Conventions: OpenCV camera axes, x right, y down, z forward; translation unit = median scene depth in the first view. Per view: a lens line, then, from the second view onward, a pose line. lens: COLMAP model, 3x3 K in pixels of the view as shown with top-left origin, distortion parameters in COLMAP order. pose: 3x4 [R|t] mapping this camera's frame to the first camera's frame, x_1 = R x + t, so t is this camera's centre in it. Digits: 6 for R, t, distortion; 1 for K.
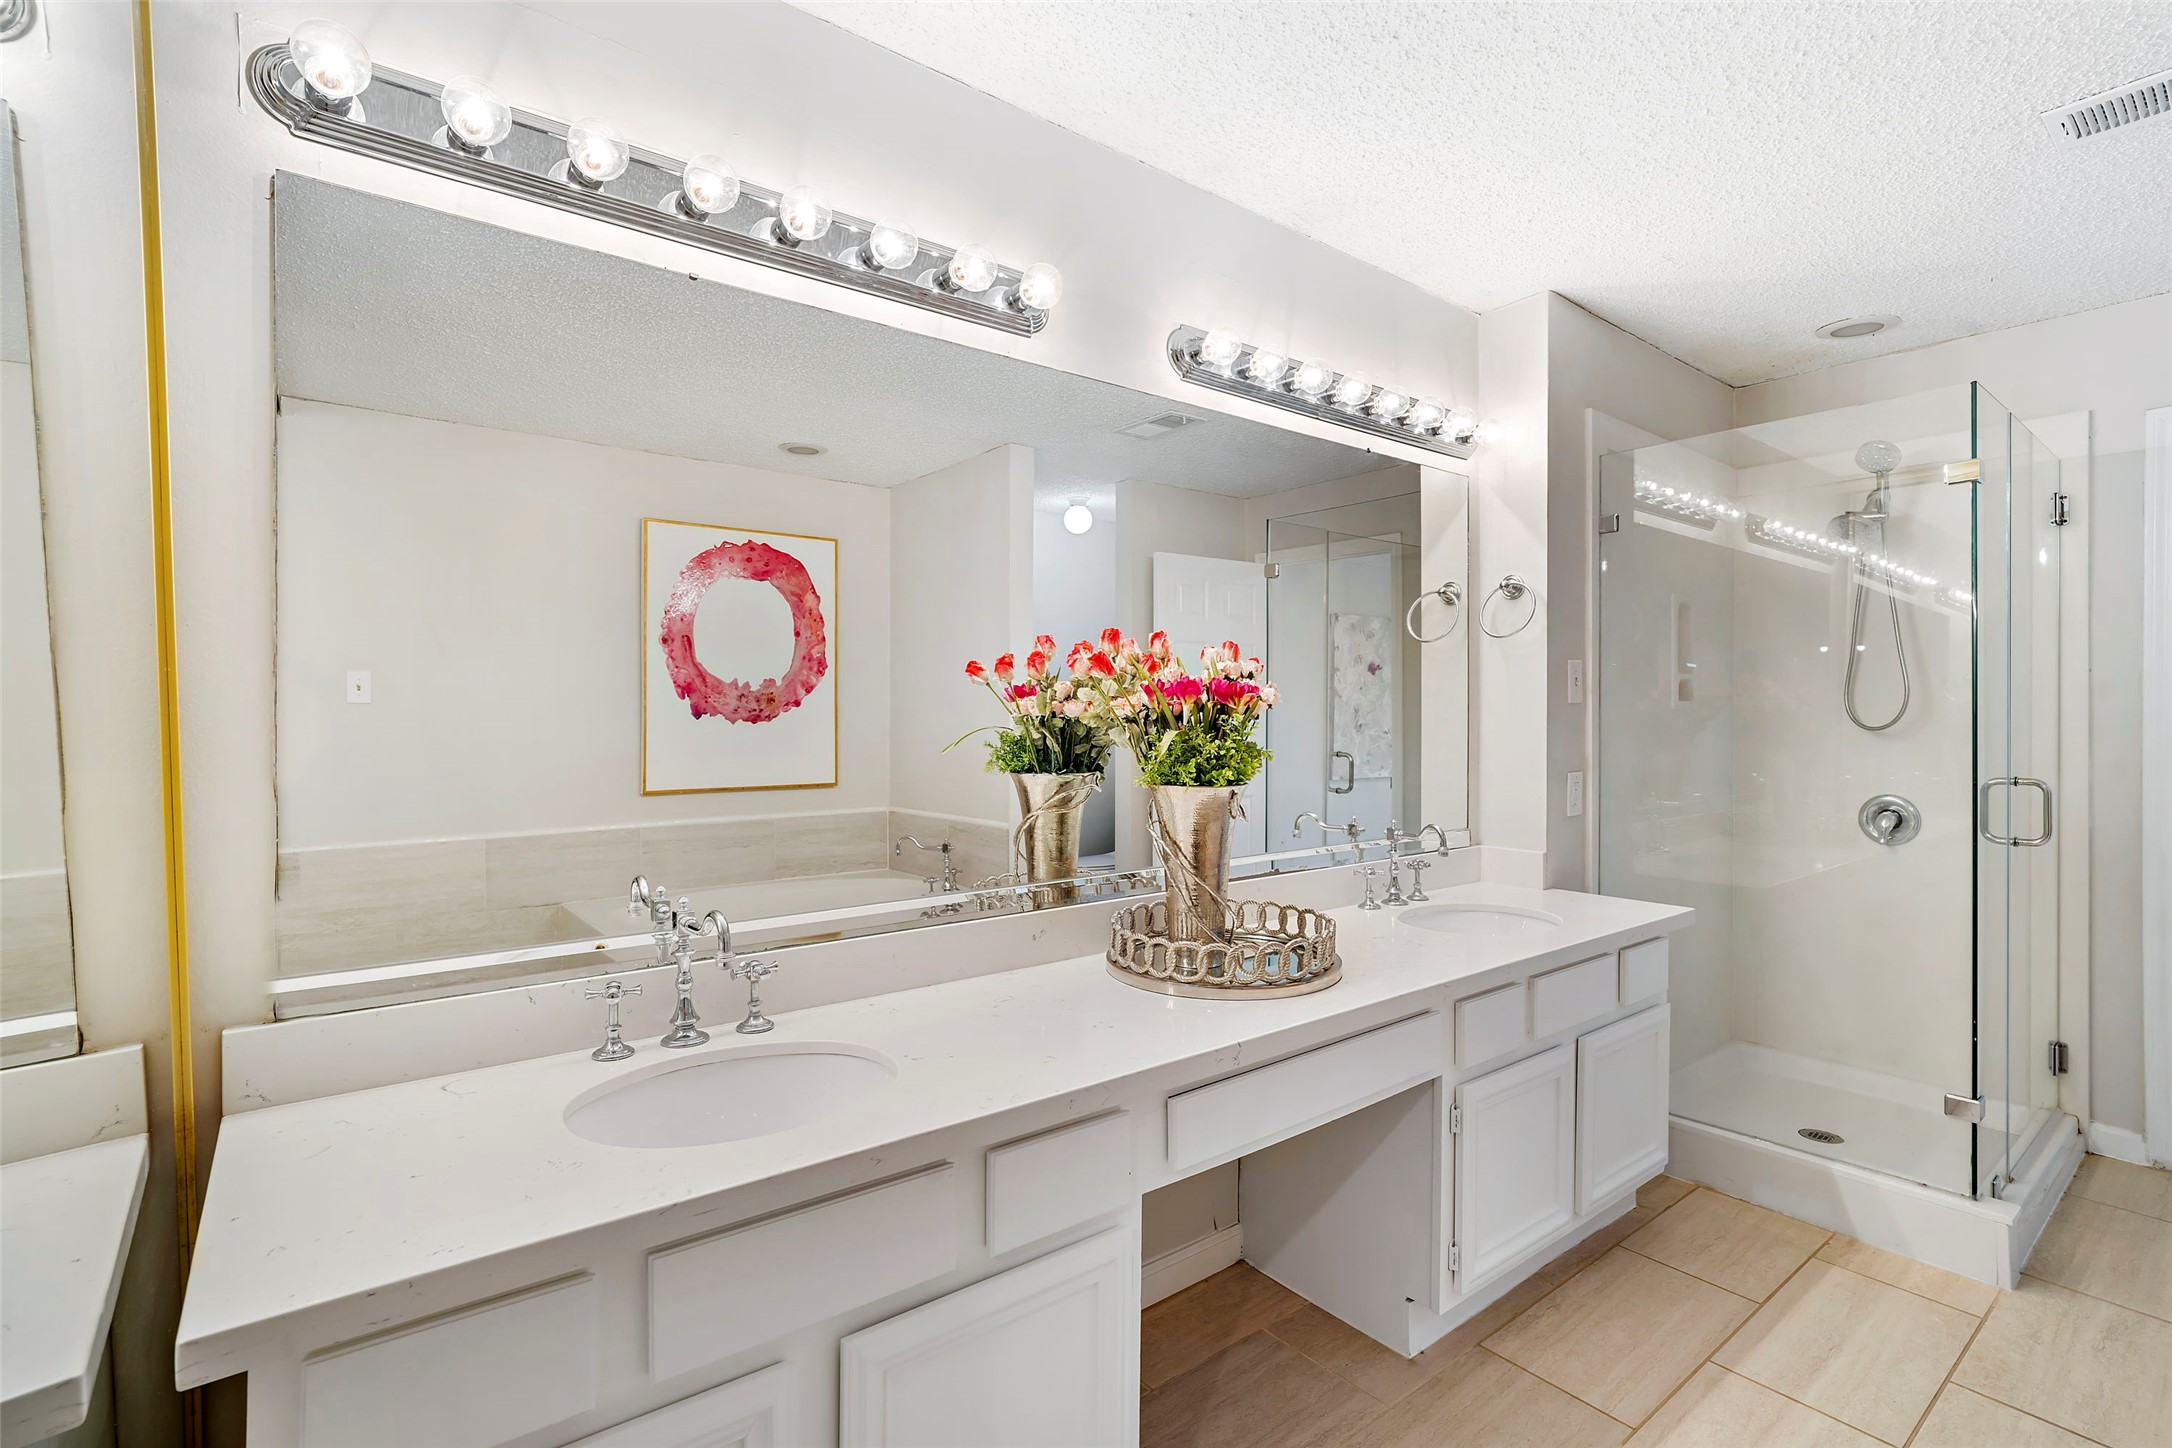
lens RADIAL K [[1022.5, 0, 1097.4], [0, 1022.5, 737.3], [0, 0, 1]] dist [-0.017179, 0.007214]
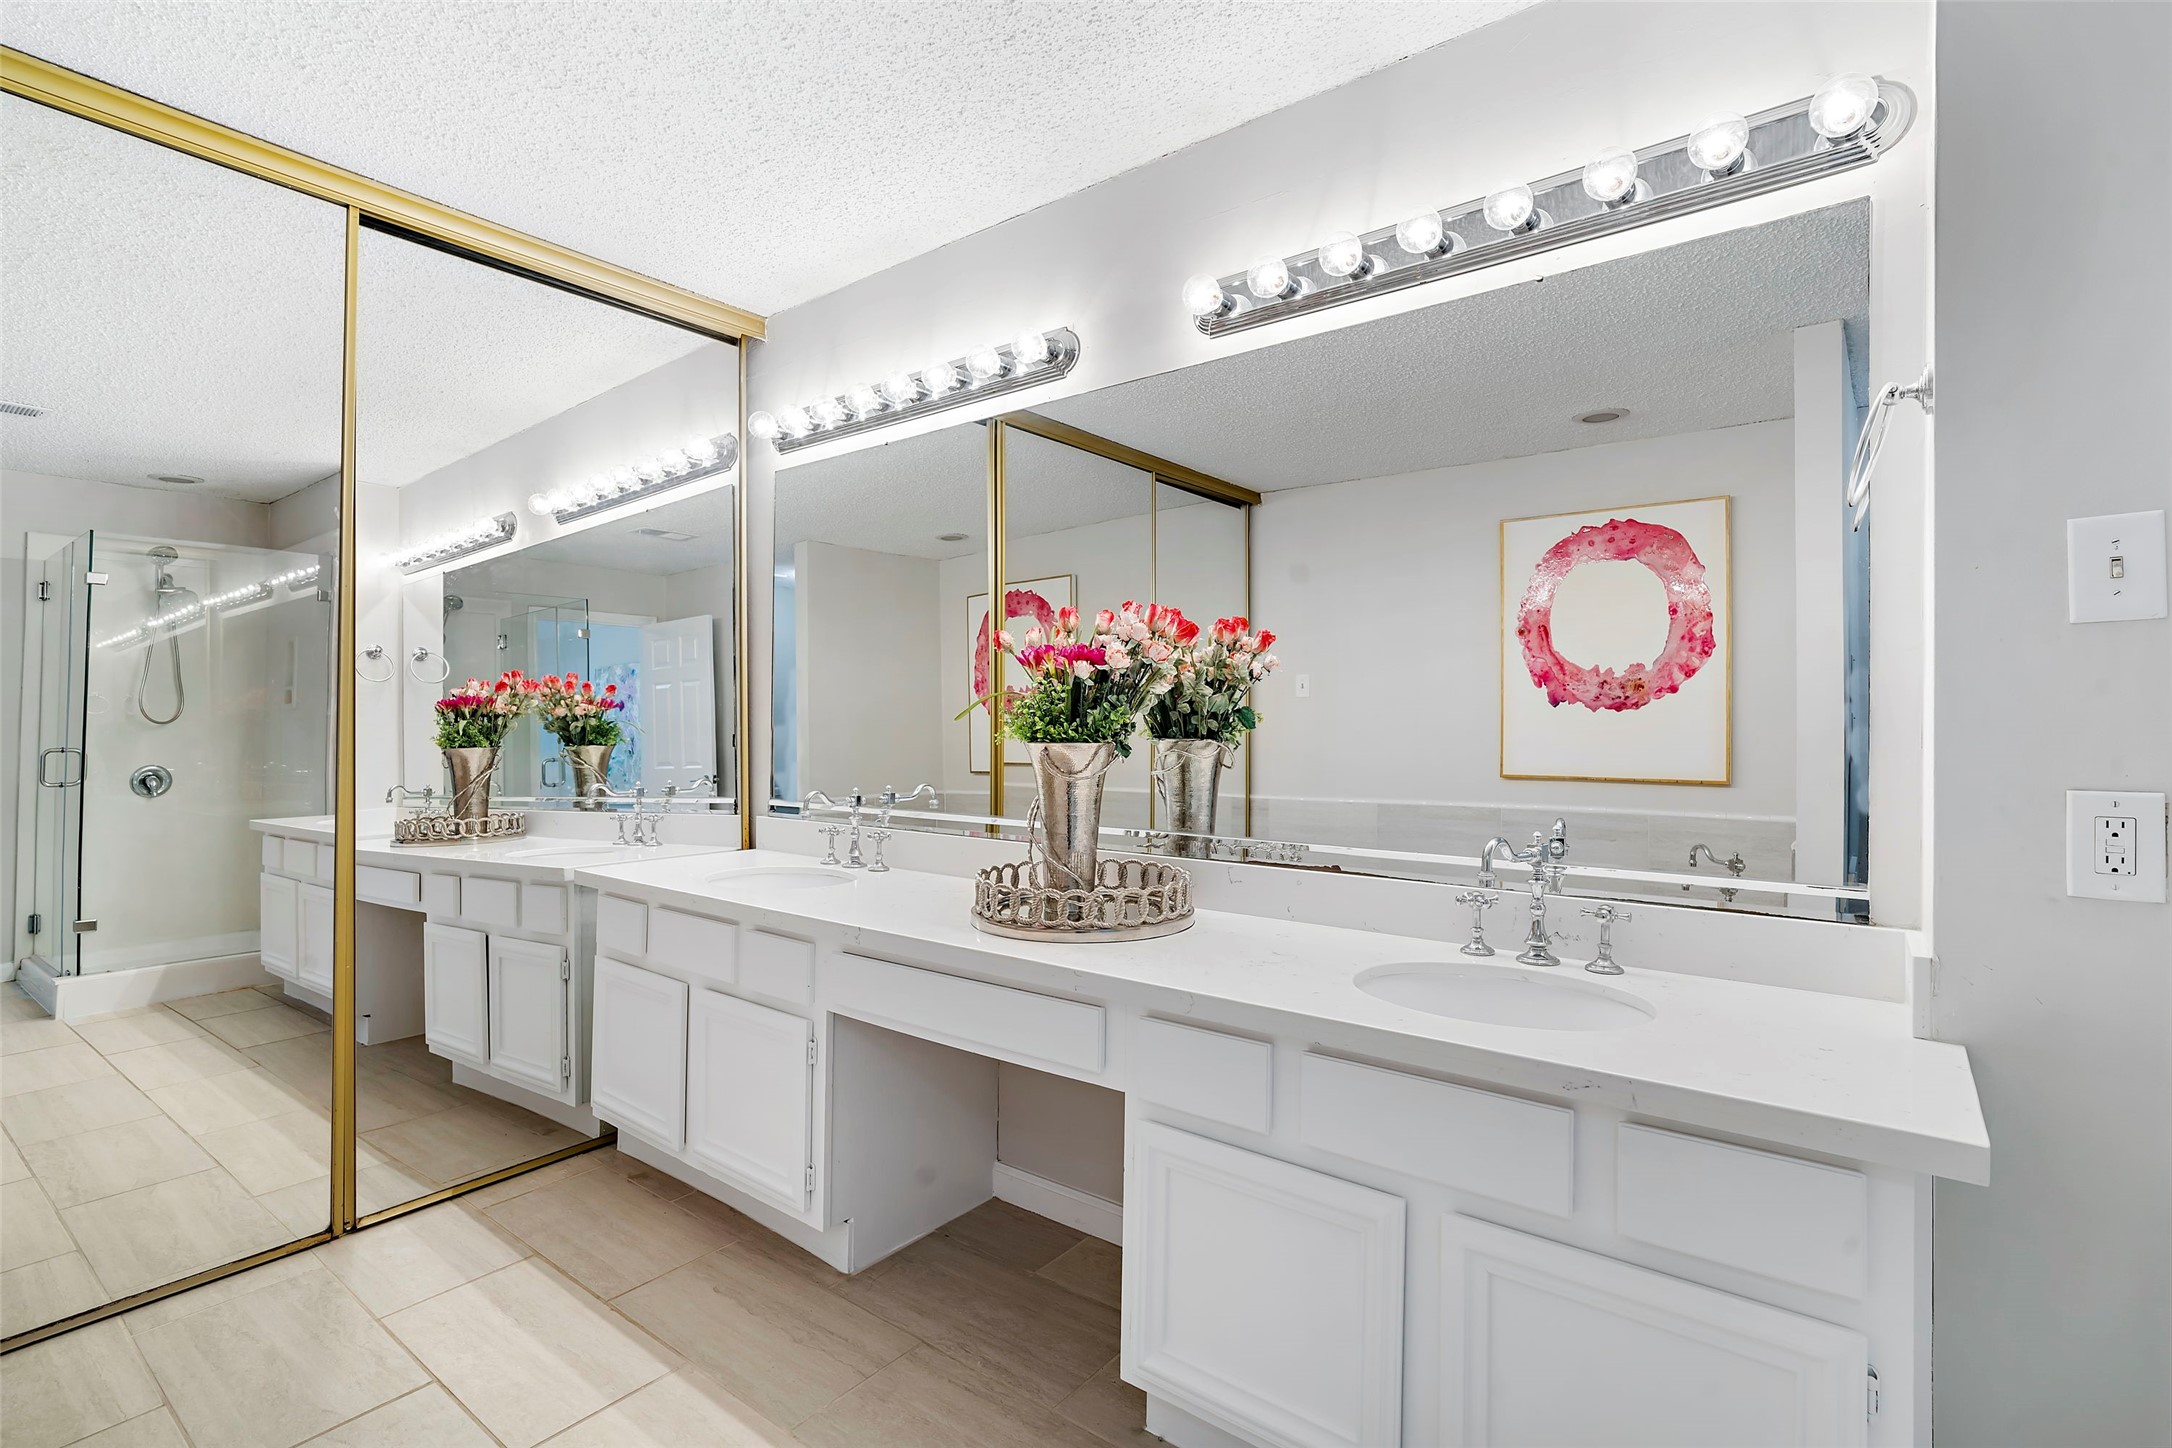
lens RADIAL K [[1022.5, 0, 1095.8], [0, 1022.5, 709.5], [0, 0, 1]] dist [-0.017179, 0.007214]
pose [[0.240330, -0.013052, -0.970603, 0.466935], [-0.024390, 0.999513, -0.019480, 0.014882], [0.970385, 0.028355, 0.239895, 0.309492]]
